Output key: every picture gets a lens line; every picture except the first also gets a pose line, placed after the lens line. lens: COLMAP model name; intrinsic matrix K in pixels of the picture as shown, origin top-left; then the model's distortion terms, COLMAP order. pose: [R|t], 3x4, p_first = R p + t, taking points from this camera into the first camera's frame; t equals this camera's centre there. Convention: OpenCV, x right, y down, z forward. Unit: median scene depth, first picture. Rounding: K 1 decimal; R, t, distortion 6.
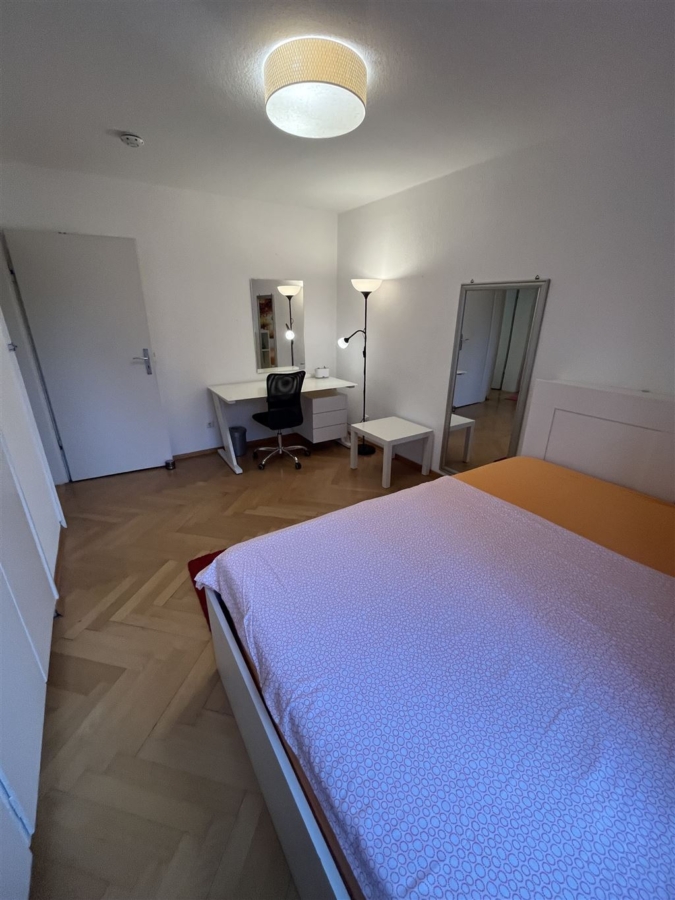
lens RADIAL K [[366.1, 0, 337.4], [0, 366.1, 448.9], [0, 0, 1]] dist [-0.001849, -0.000194]
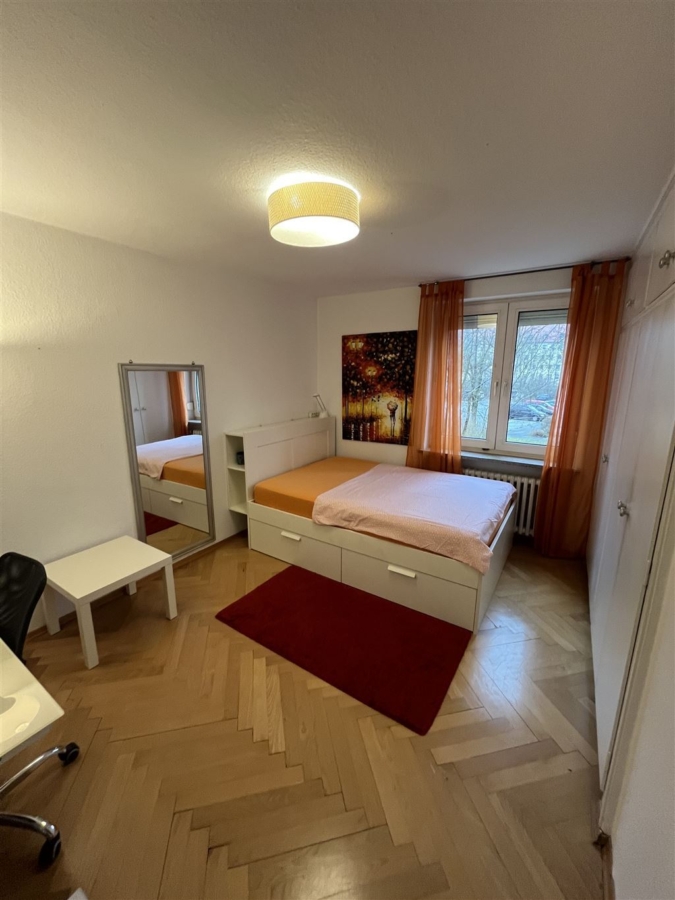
lens RADIAL K [[366.1, 0, 337.4], [0, 366.1, 448.9], [0, 0, 1]] dist [-0.001849, -0.000194]
pose [[-0.416996, -0.197679, 0.887151, -0.625519], [0.319749, 0.881765, 0.346773, -0.361921], [-0.850808, 0.428269, -0.304485, 0.807883]]
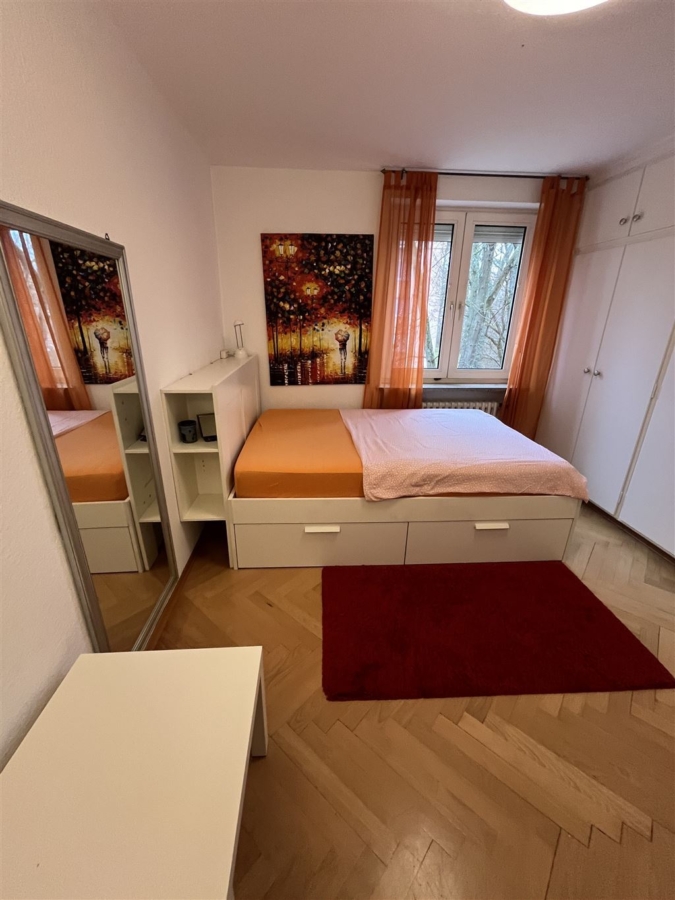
lens RADIAL K [[366.1, 0, 337.4], [0, 366.1, 448.9], [0, 0, 1]] dist [-0.001849, -0.000194]
pose [[-0.875812, -0.182786, 0.446702, -0.059114], [0.155851, 0.768835, 0.620164, -0.380901], [-0.456797, 0.612766, -0.644868, 1.040128]]
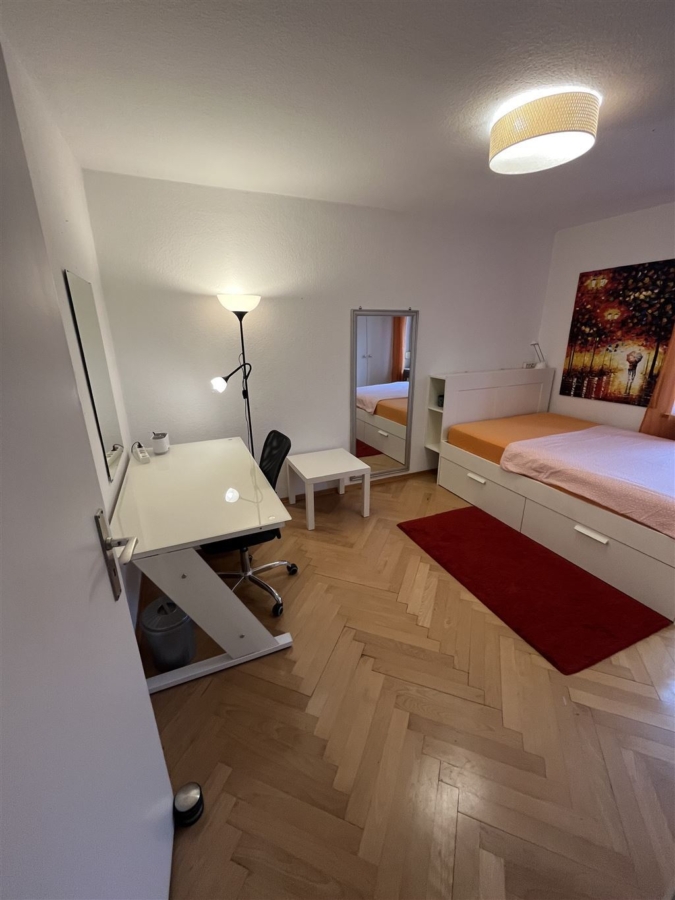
lens RADIAL K [[366.1, 0, 337.4], [0, 366.1, 448.9], [0, 0, 1]] dist [-0.001849, -0.000194]
pose [[0.151856, -0.317462, 0.936033, -0.733282], [0.361460, 0.899255, 0.246348, -0.320753], [-0.919938, 0.300929, 0.251307, 0.791018]]
